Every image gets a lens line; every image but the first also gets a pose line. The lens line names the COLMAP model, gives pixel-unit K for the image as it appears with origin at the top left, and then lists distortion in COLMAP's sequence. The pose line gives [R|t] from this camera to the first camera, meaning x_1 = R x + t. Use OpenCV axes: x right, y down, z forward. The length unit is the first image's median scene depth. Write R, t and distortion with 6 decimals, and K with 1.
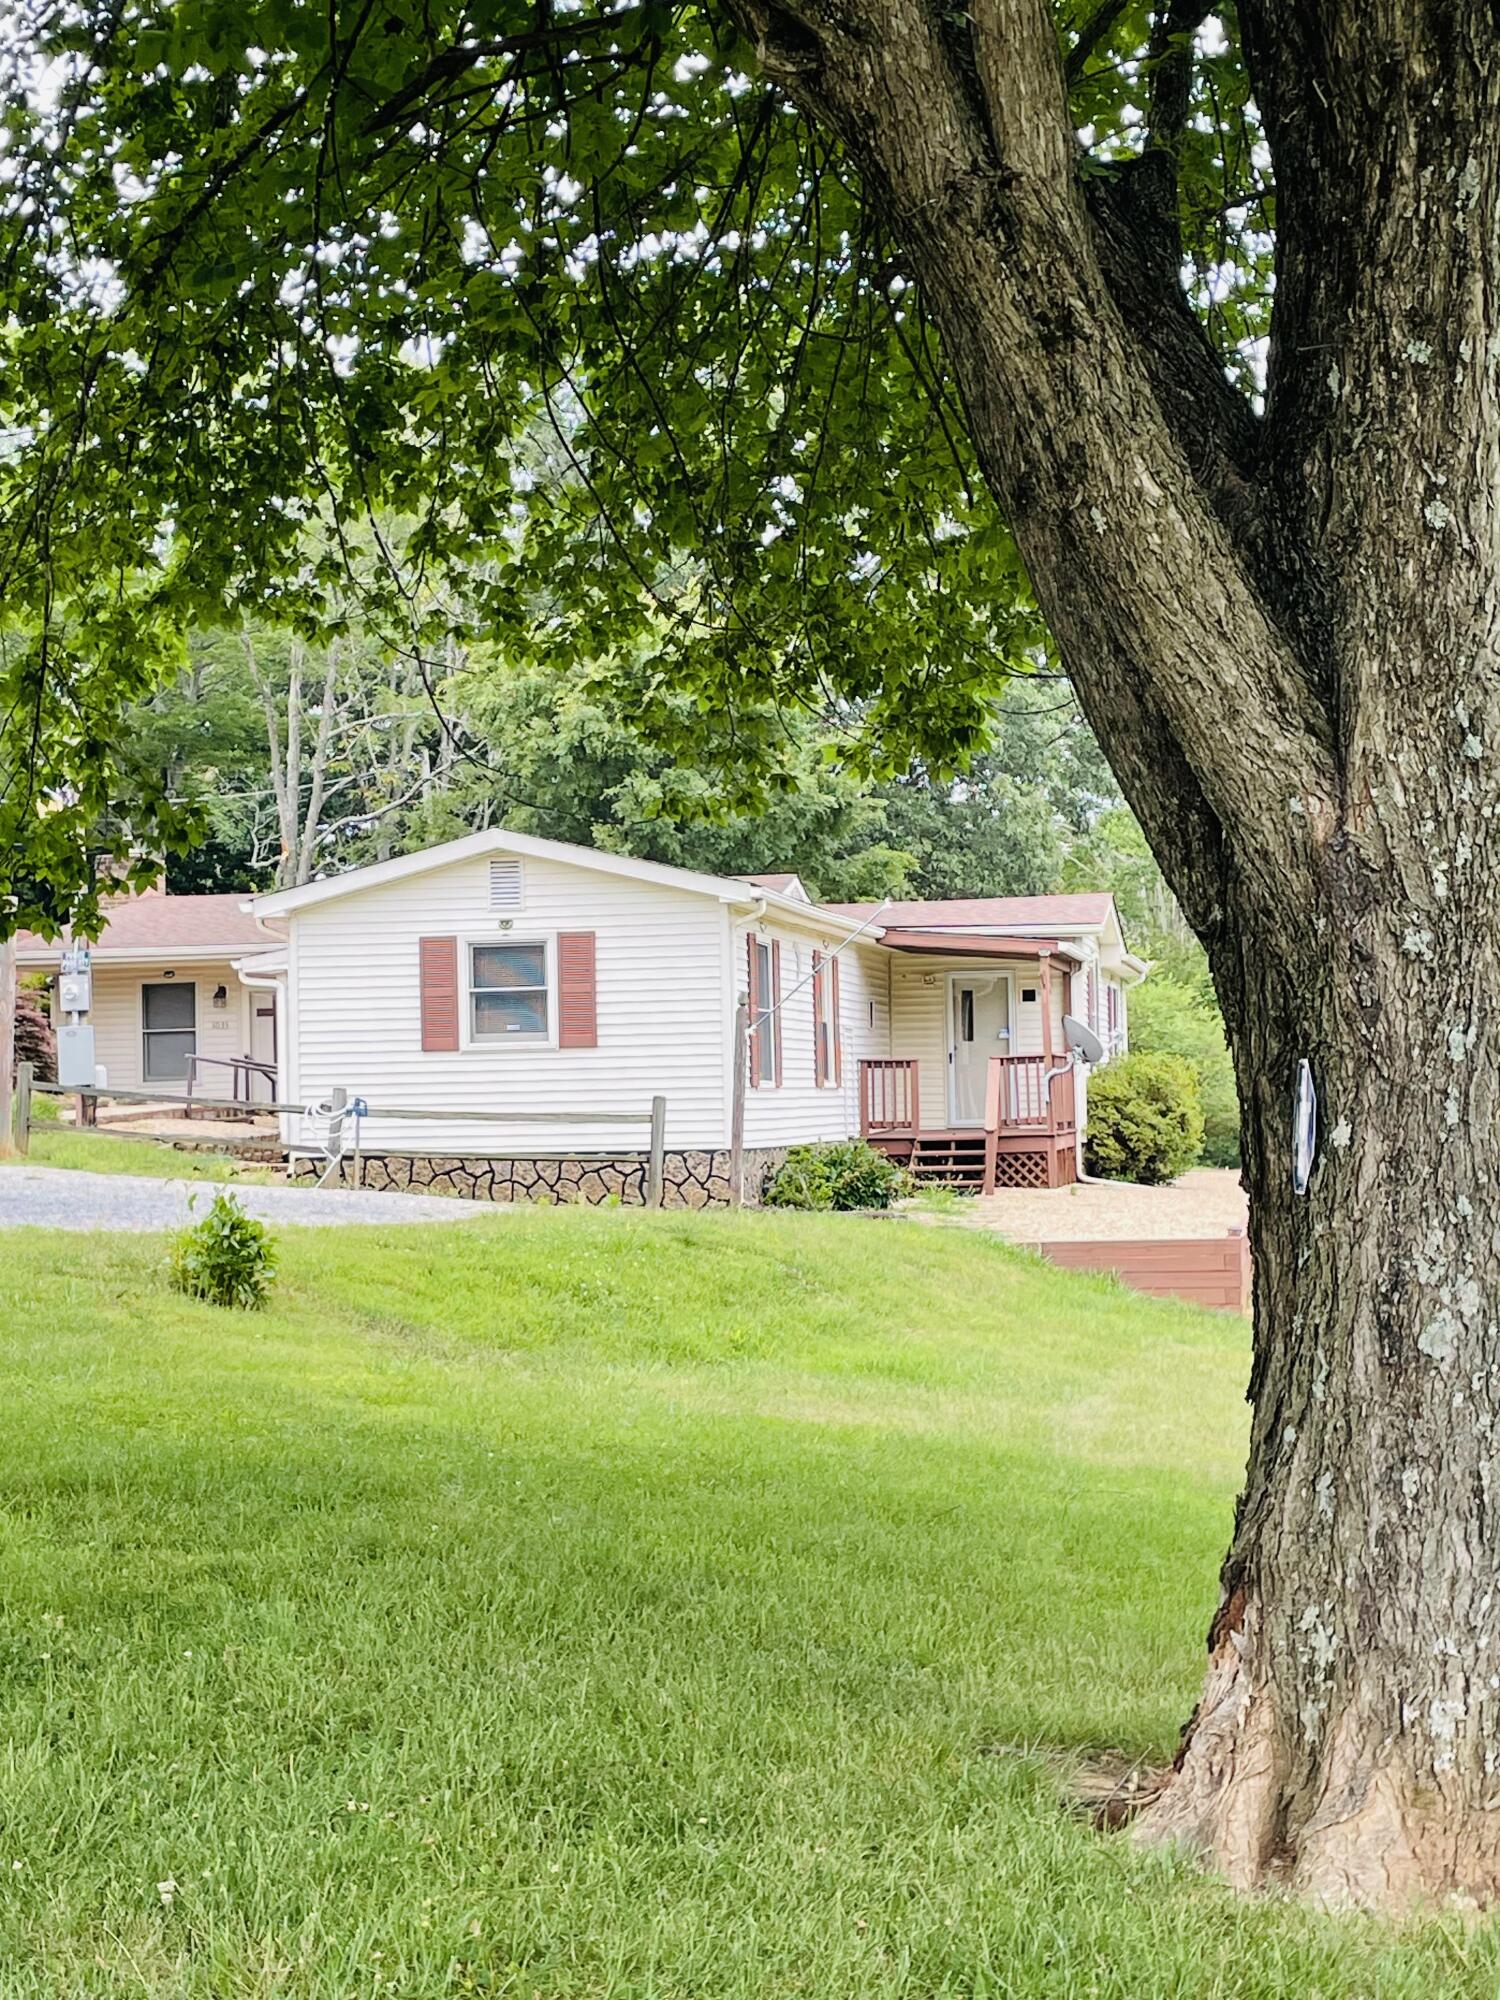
lens RADIAL K [[3245.8, 0, 717.2], [0, 3245.8, 1010.3], [0, 0, 1]] dist [0.102344, -0.136332]
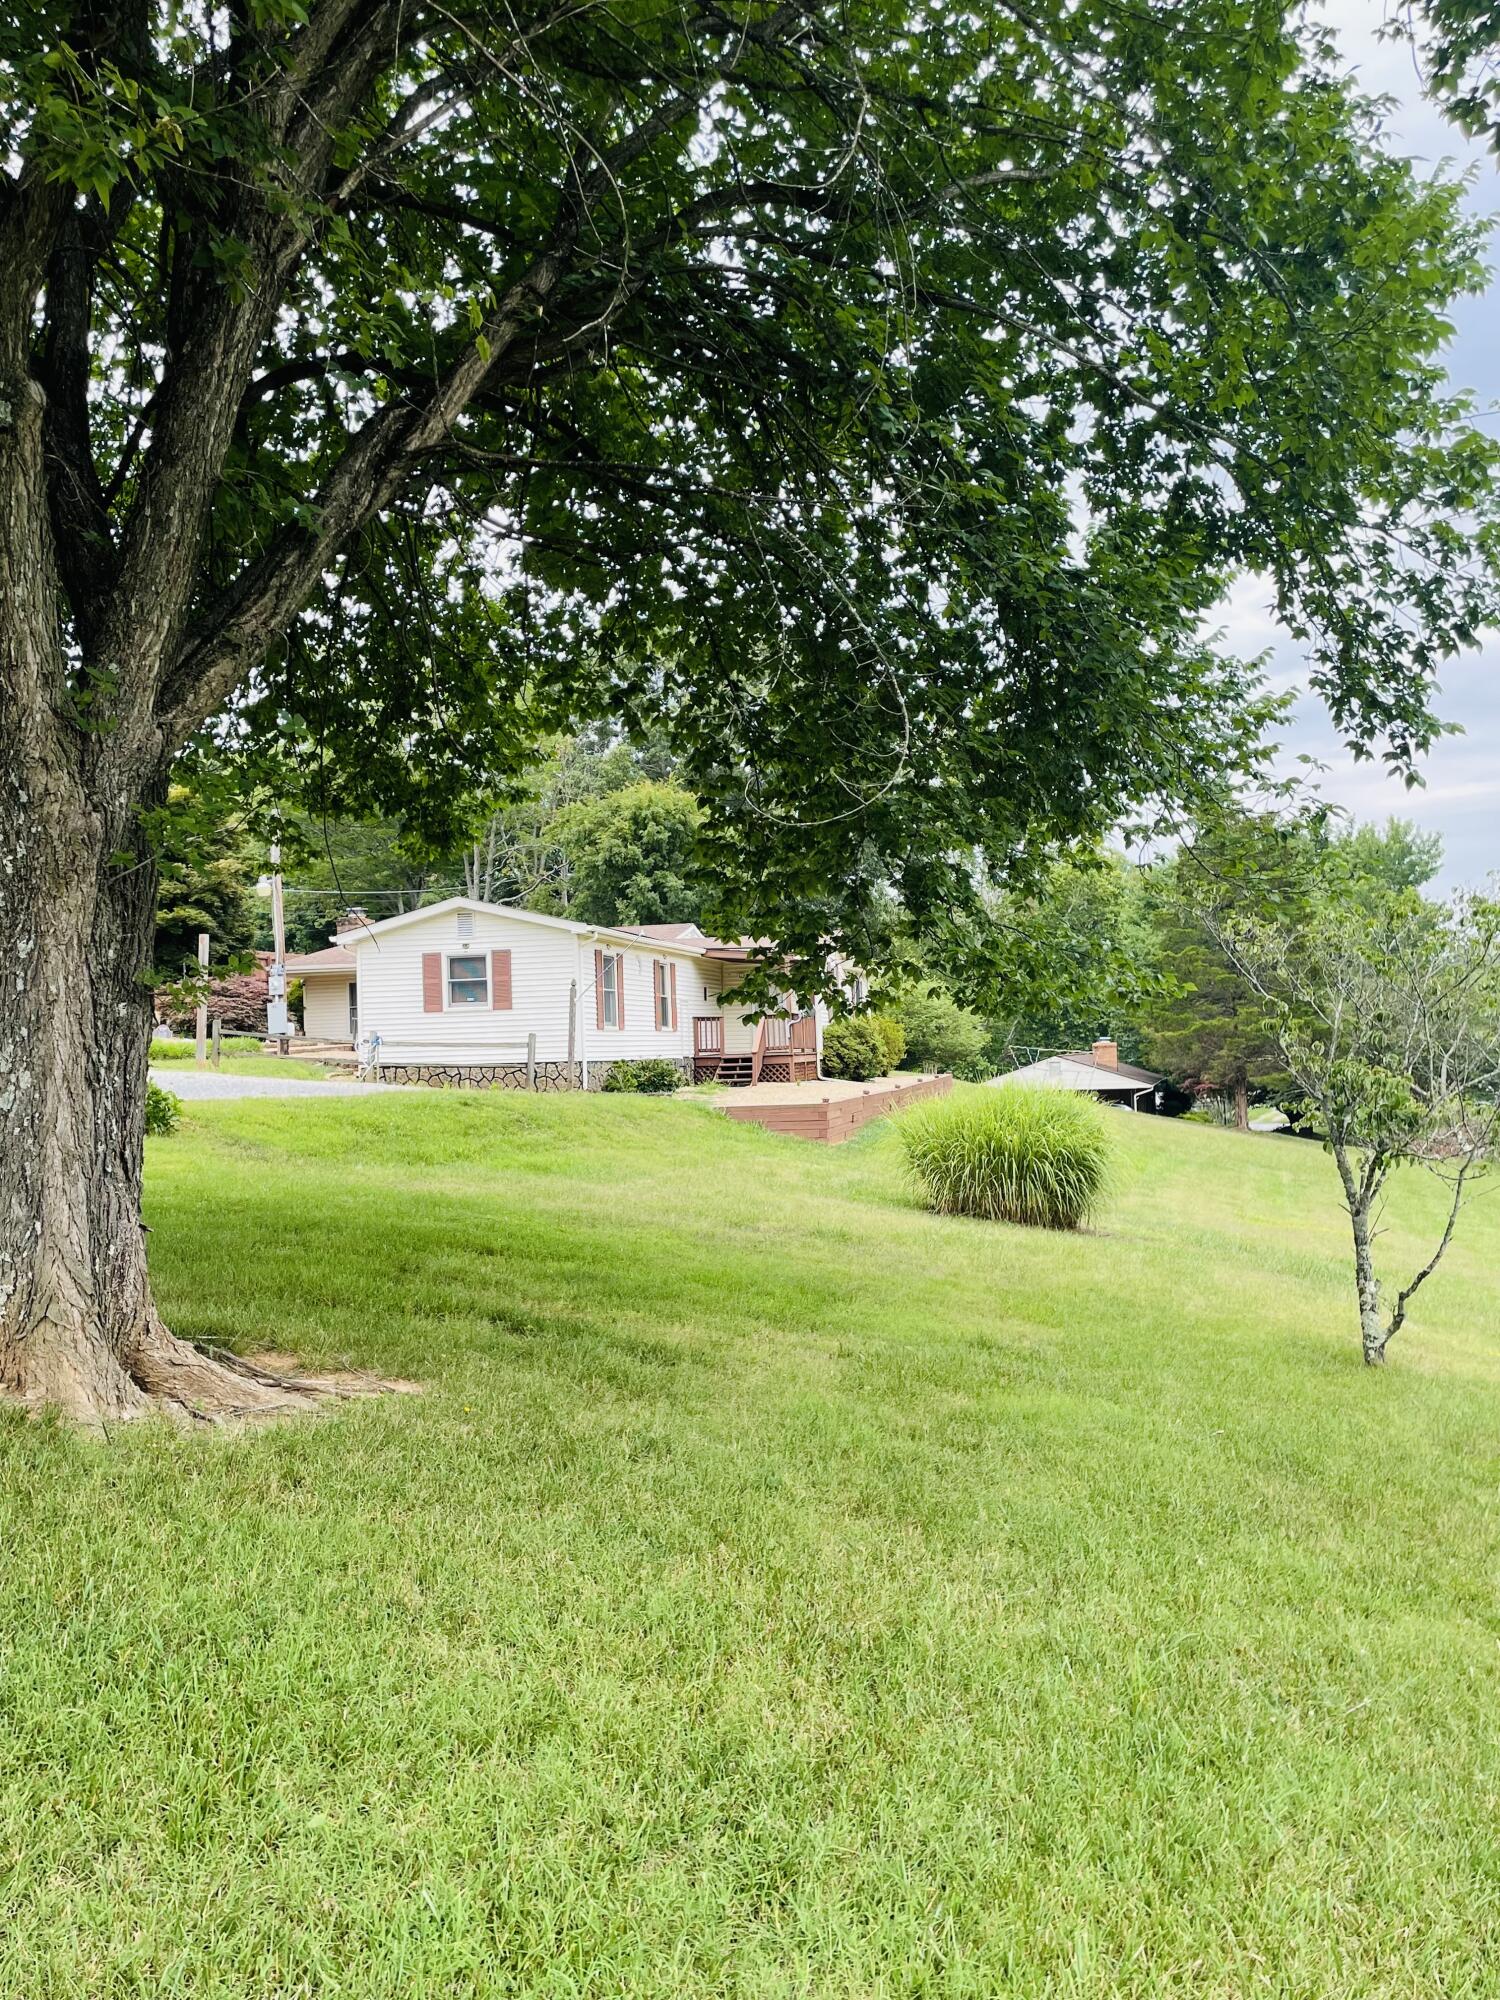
lens RADIAL K [[1683.5, 0, 750.0], [0, 1683.5, 1000.0], [0, 0, 1]] dist [0.040557, -0.002800]
pose [[0.999434, -0.010227, -0.032041, 0.111685], [0.010170, 0.999946, -0.001941, 0.007565], [0.032060, 0.001614, 0.999485, 0.000112]]
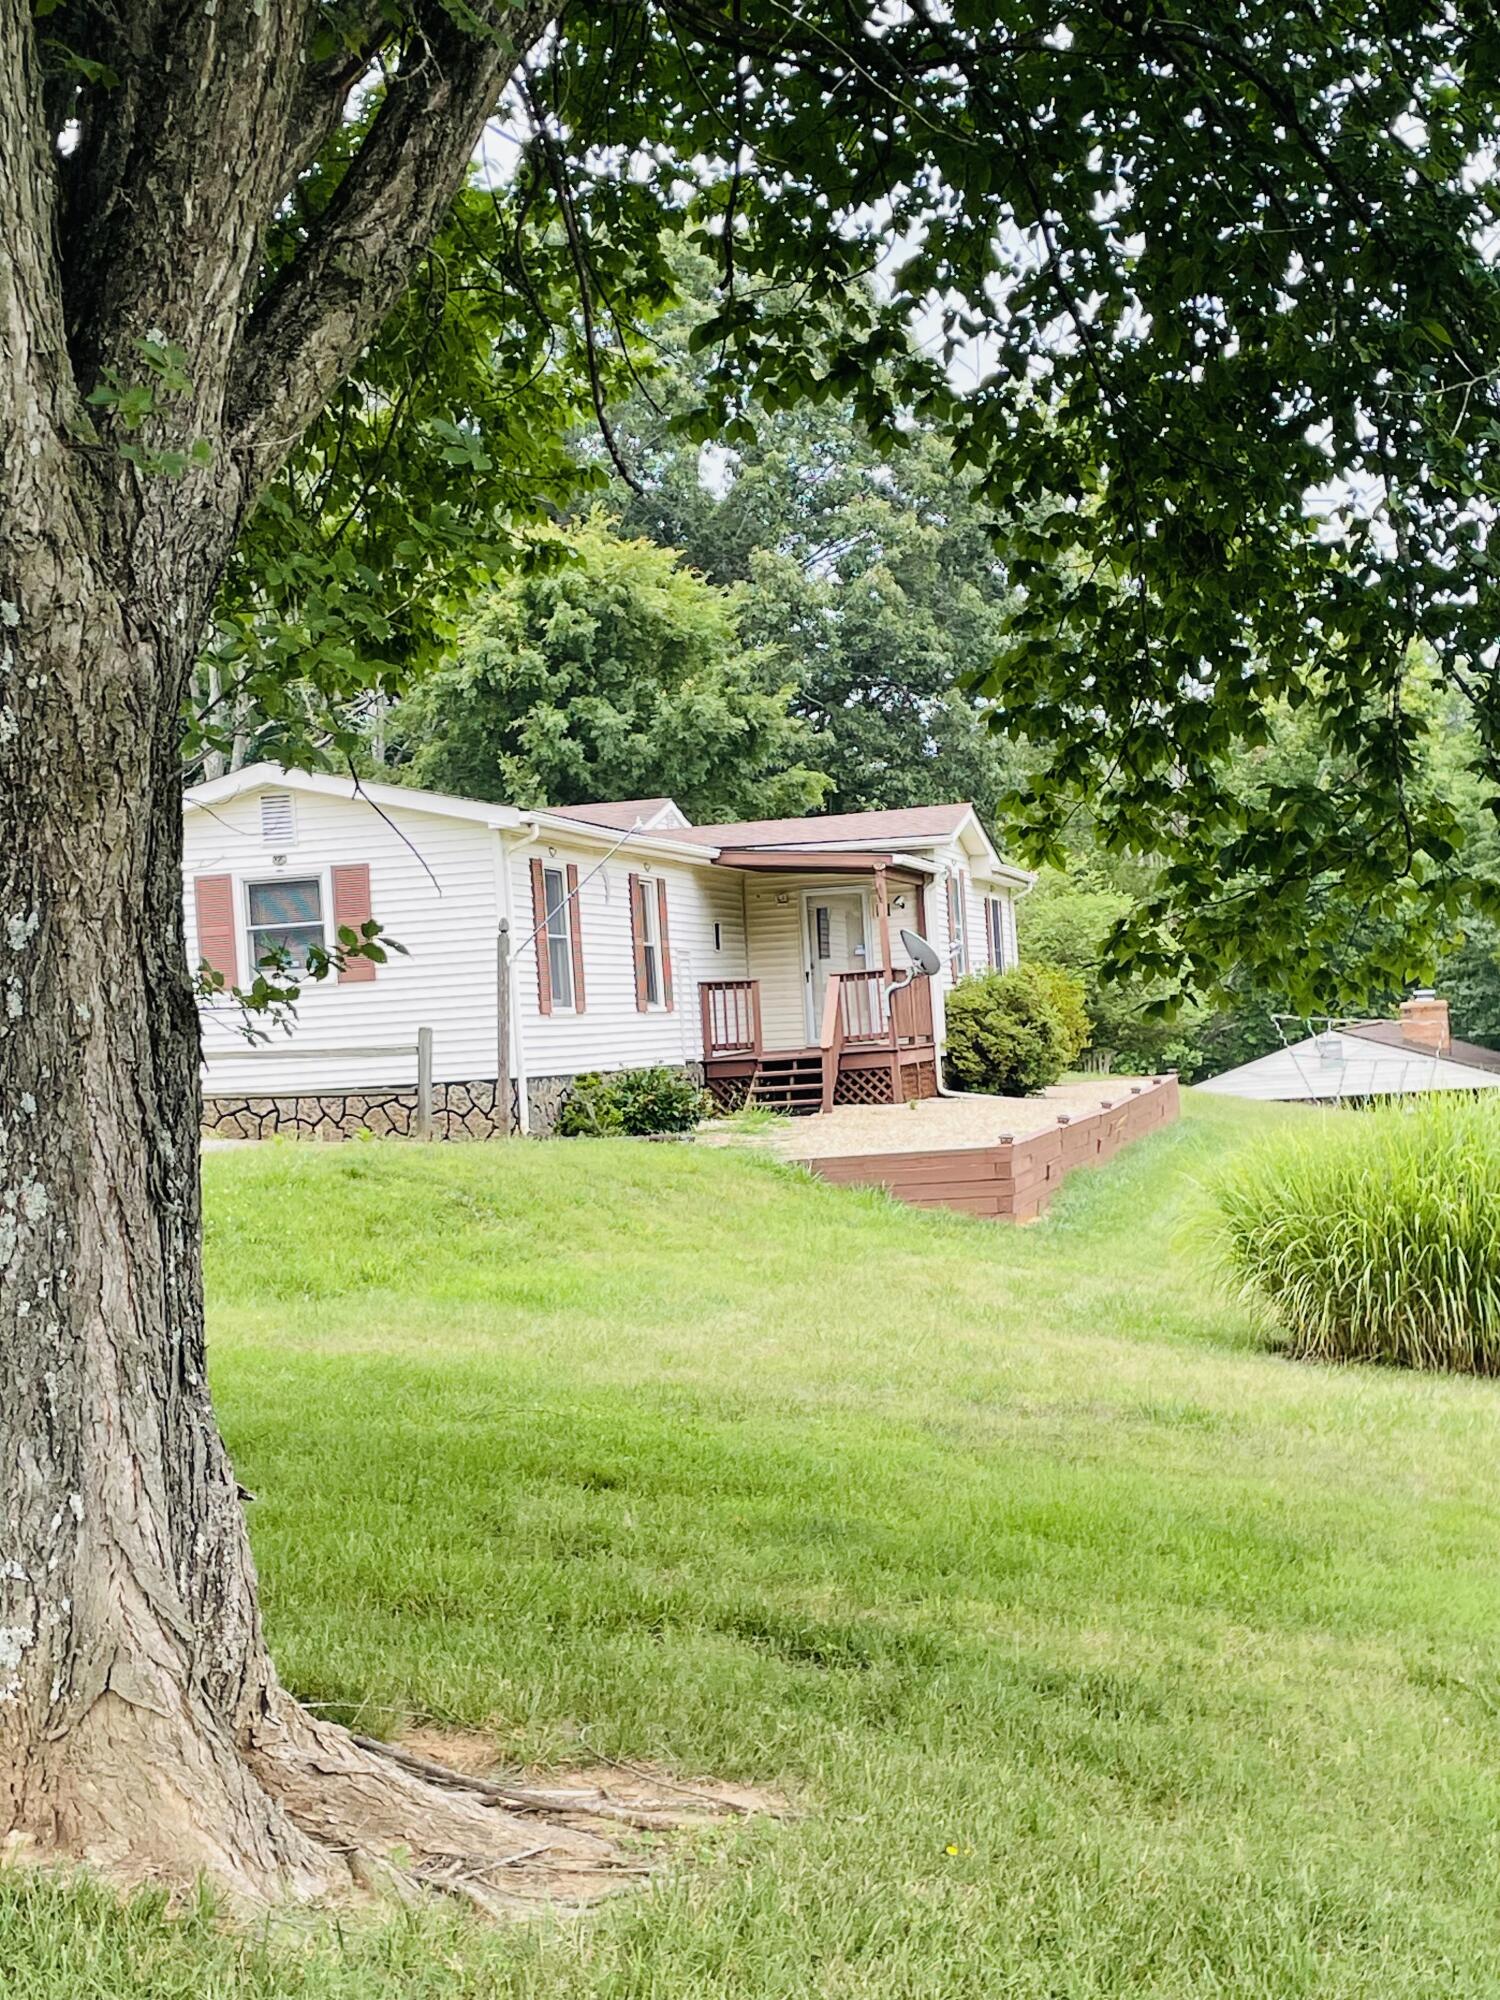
lens RADIAL K [[3245.8, 0, 717.2], [0, 3245.8, 1010.3], [0, 0, 1]] dist [0.102344, -0.136332]
pose [[0.998862, -0.042143, -0.022335, 0.072226], [0.042607, 0.998877, 0.020701, 0.003554], [0.021437, -0.021629, 0.999536, 0.010377]]
